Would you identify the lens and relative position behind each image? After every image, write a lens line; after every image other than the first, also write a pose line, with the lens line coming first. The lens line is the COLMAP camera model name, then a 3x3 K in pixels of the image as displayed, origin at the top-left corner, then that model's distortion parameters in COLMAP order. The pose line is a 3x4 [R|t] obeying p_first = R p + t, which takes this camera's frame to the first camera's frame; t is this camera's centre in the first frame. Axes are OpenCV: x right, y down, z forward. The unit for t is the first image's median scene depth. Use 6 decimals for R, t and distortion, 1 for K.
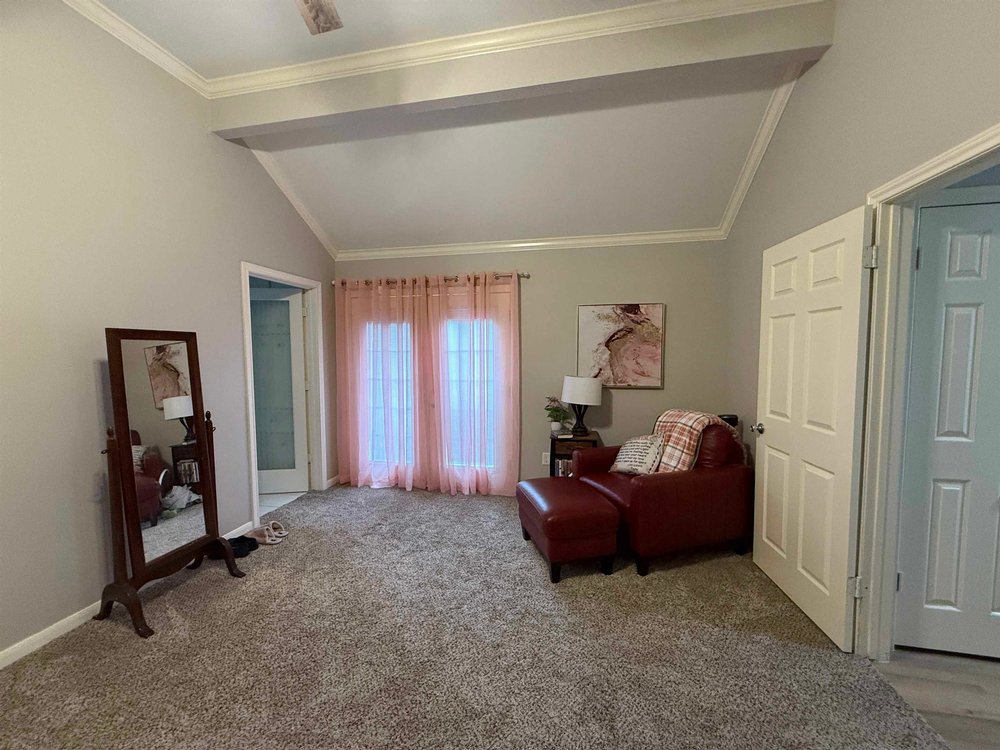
lens RADIAL K [[398.5, 0, 496.1], [0, 398.5, 375.7], [0, 0, 1]] dist [-0.000568, 0.000352]
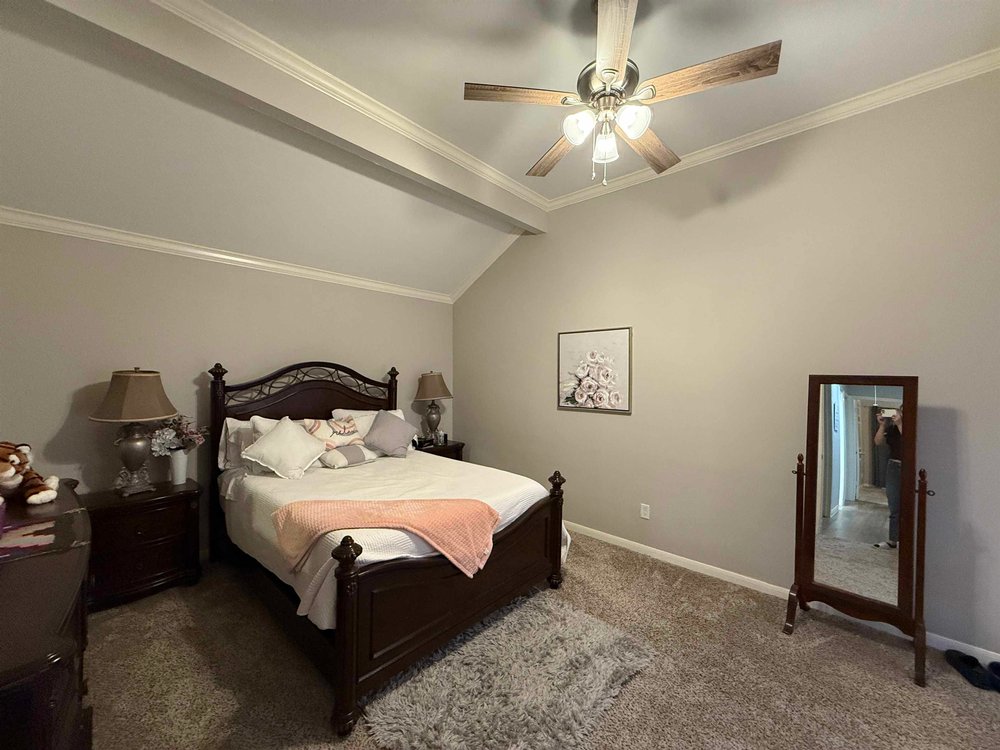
lens RADIAL K [[398.5, 0, 496.1], [0, 398.5, 375.7], [0, 0, 1]] dist [-0.000568, 0.000352]
pose [[-0.512319, 0.006550, -0.858770, 0.568665], [-0.062778, 0.997010, 0.045056, -0.109832], [0.856498, 0.076995, -0.510376, 0.781613]]
